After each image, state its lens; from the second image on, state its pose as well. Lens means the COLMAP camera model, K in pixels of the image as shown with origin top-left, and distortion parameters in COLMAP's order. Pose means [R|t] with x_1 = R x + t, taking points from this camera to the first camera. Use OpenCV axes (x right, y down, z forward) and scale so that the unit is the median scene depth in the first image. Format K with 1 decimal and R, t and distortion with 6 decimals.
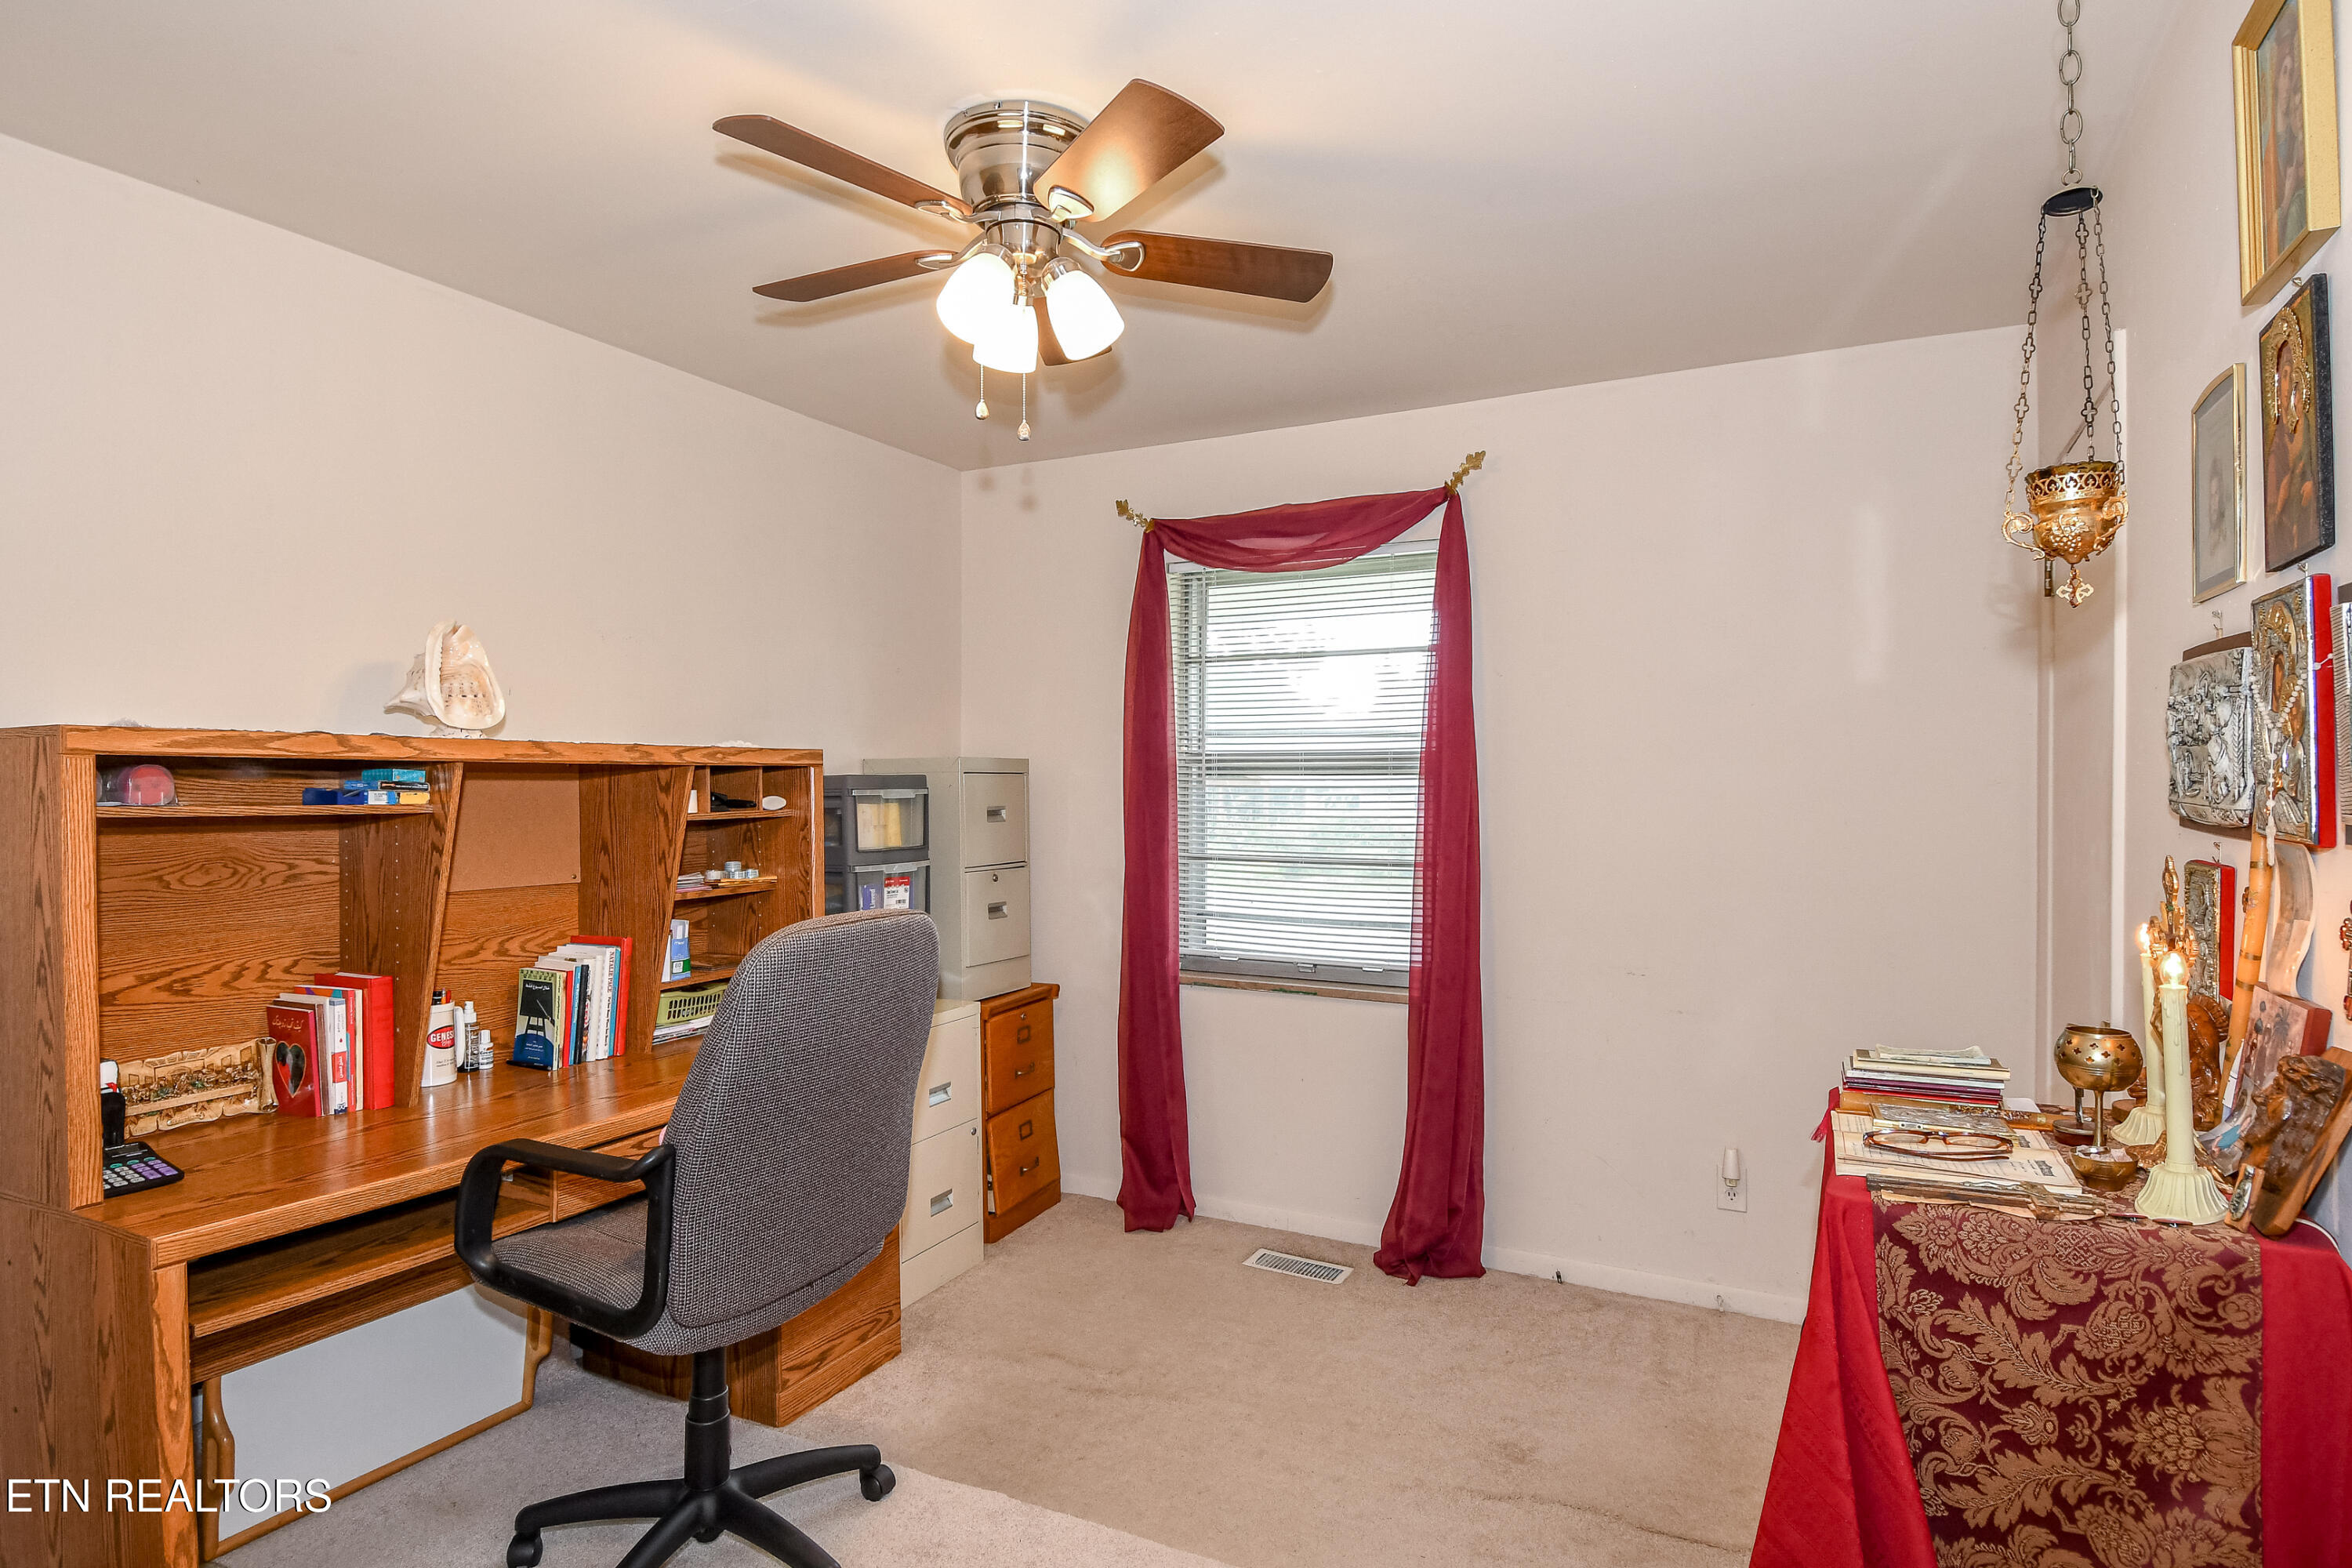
lens RADIAL K [[1243.8, 0, 1176.0], [0, 1243.8, 784.0], [0, 0, 1]] dist [0.067463, -0.053133]
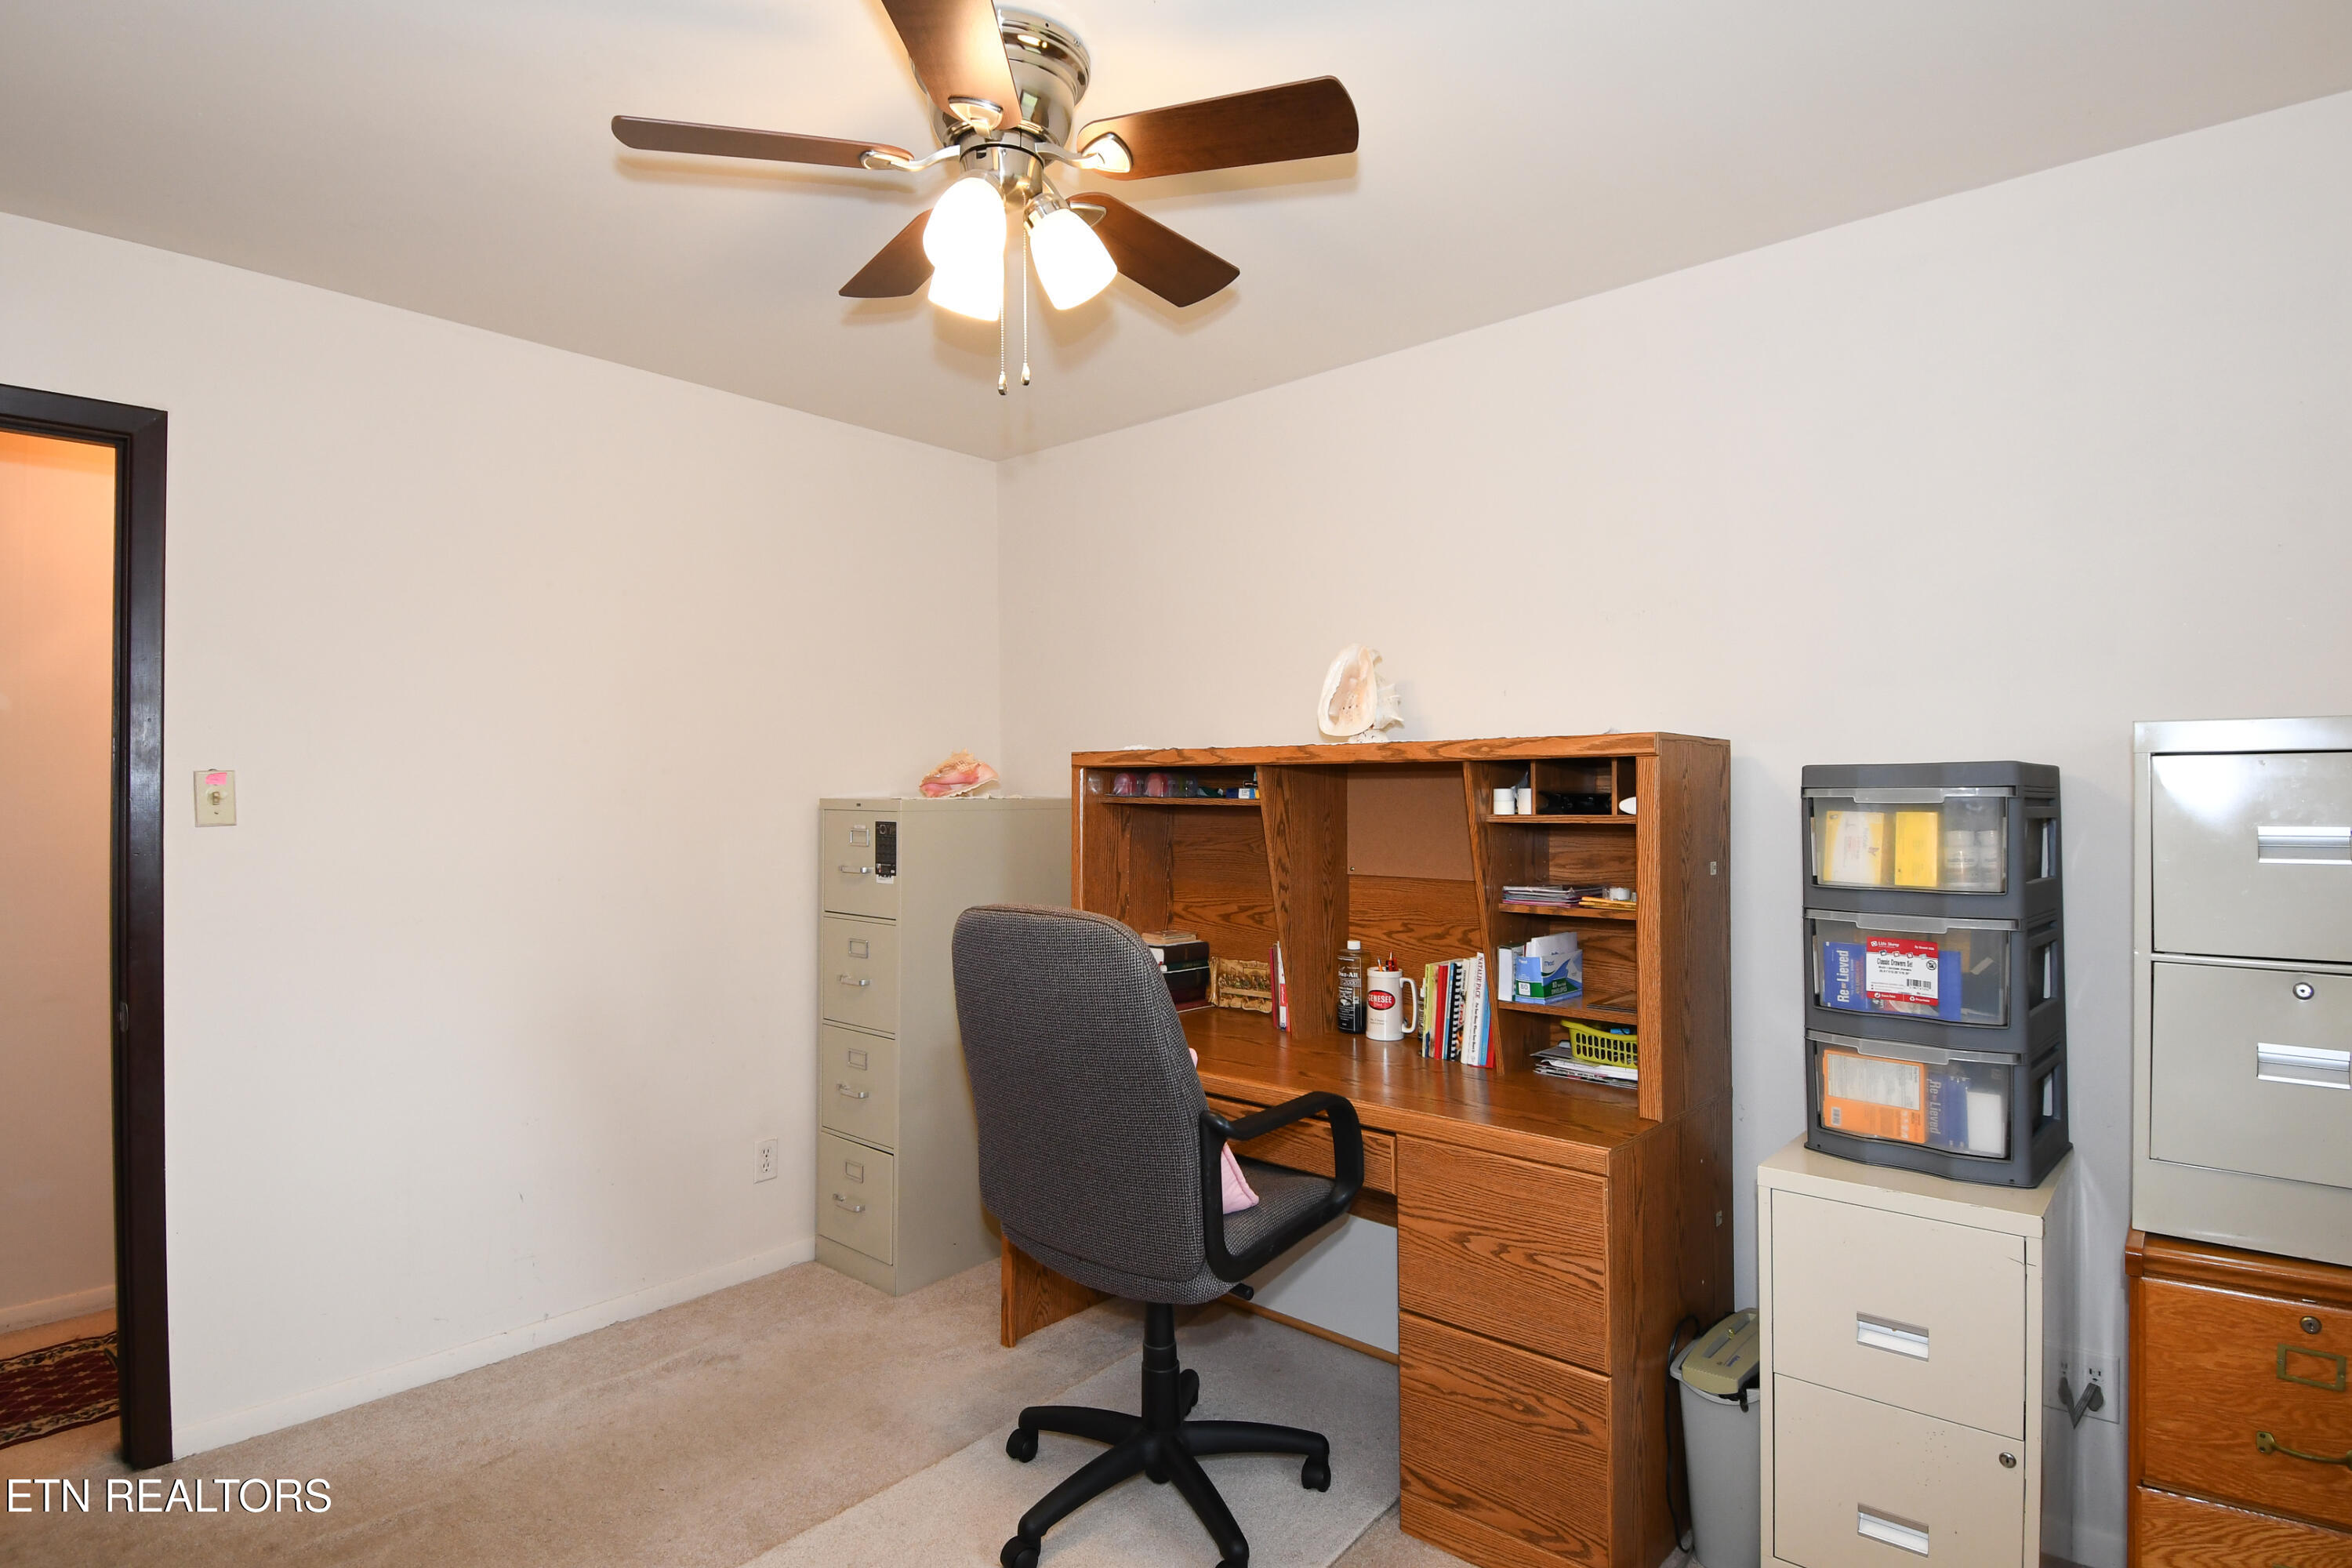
lens RADIAL K [[1243.8, 0, 1176.0], [0, 1243.8, 784.0], [0, 0, 1]] dist [0.067463, -0.053133]
pose [[-0.242804, 0.003097, -0.970070, 0.542074], [0.008235, 0.999965, 0.001132, -0.000944], [0.970040, -0.007714, -0.242821, 1.032230]]
